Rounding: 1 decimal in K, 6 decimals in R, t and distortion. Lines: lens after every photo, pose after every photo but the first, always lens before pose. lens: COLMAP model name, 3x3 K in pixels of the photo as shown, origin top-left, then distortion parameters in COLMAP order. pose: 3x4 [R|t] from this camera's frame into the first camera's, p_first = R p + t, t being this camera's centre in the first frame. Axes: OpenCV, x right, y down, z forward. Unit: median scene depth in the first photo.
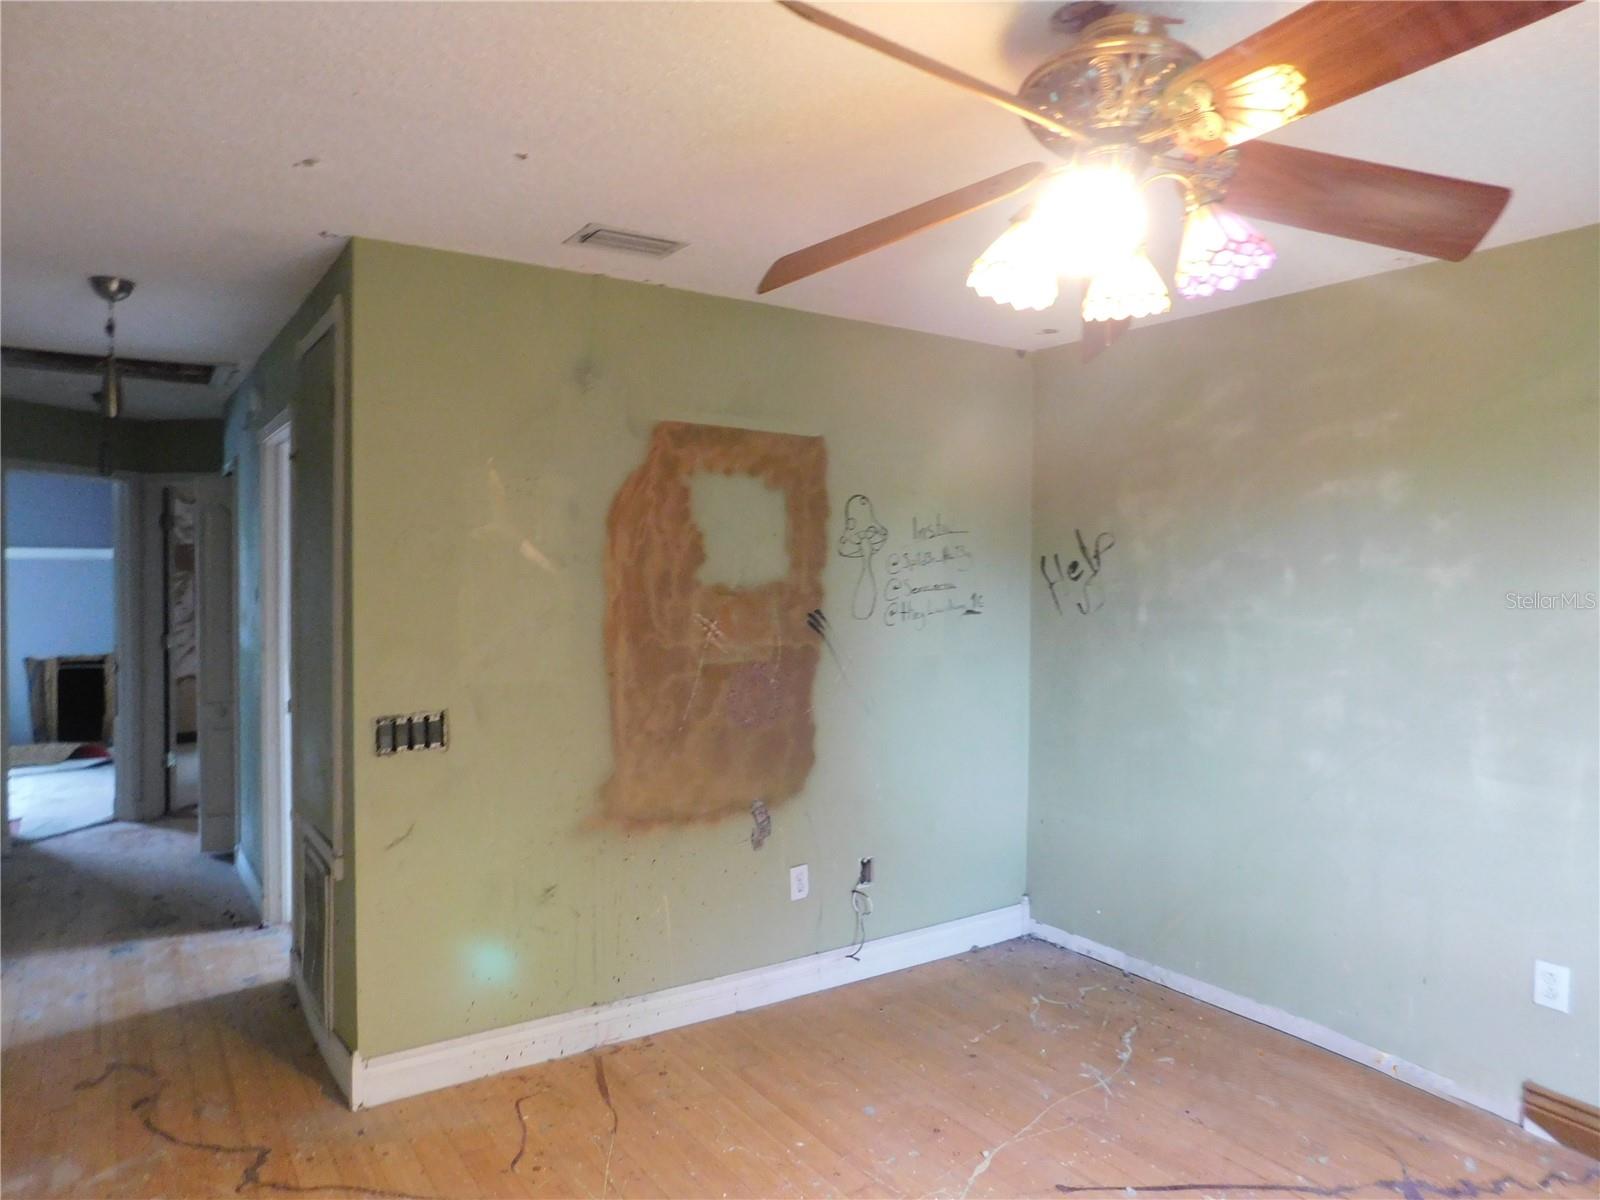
lens RADIAL K [[1065.7, 0, 800.5], [0, 1065.7, 598.3], [0, 0, 1]] dist [-0.017689, -0.002601]
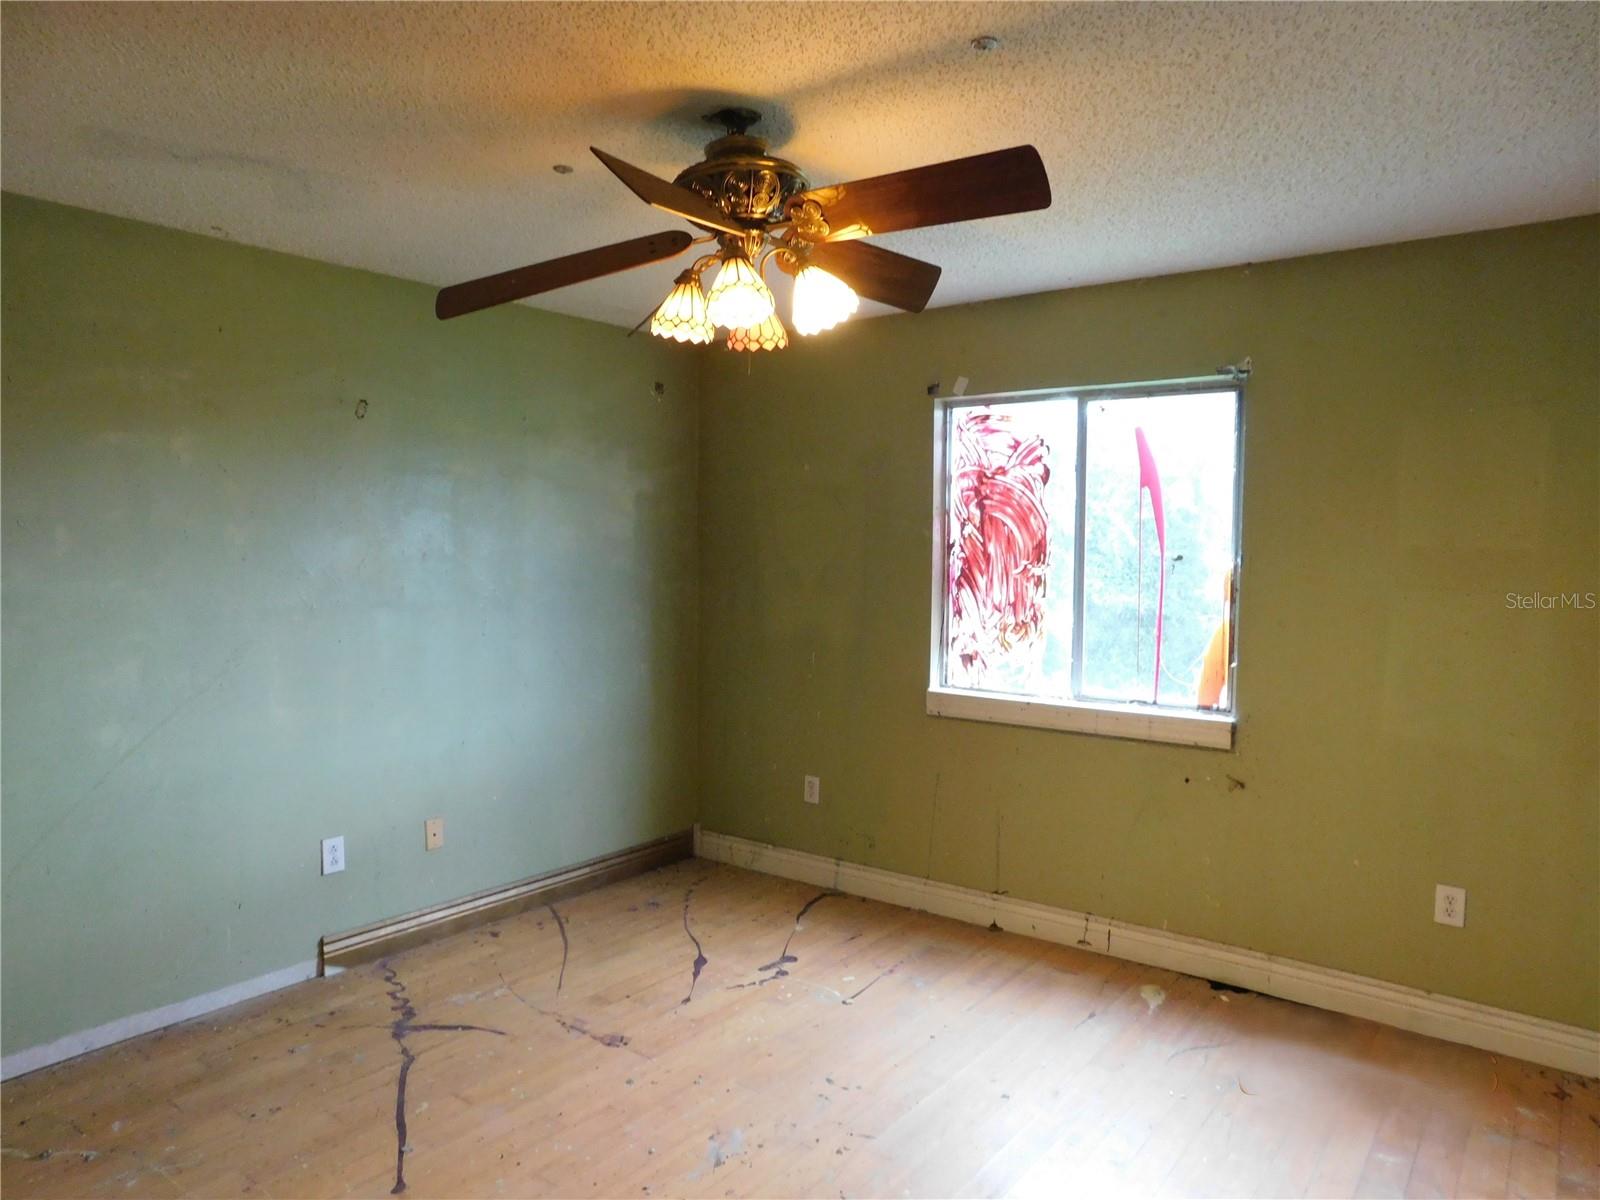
lens RADIAL K [[1065.7, 0, 800.2], [0, 1065.7, 602.6], [0, 0, 1]] dist [-0.017689, -0.002601]
pose [[-0.334987, -0.068171, 0.939753, -0.665583], [0.010562, 0.997045, 0.076092, -0.029657], [-0.942164, 0.035416, -0.333277, 0.882521]]
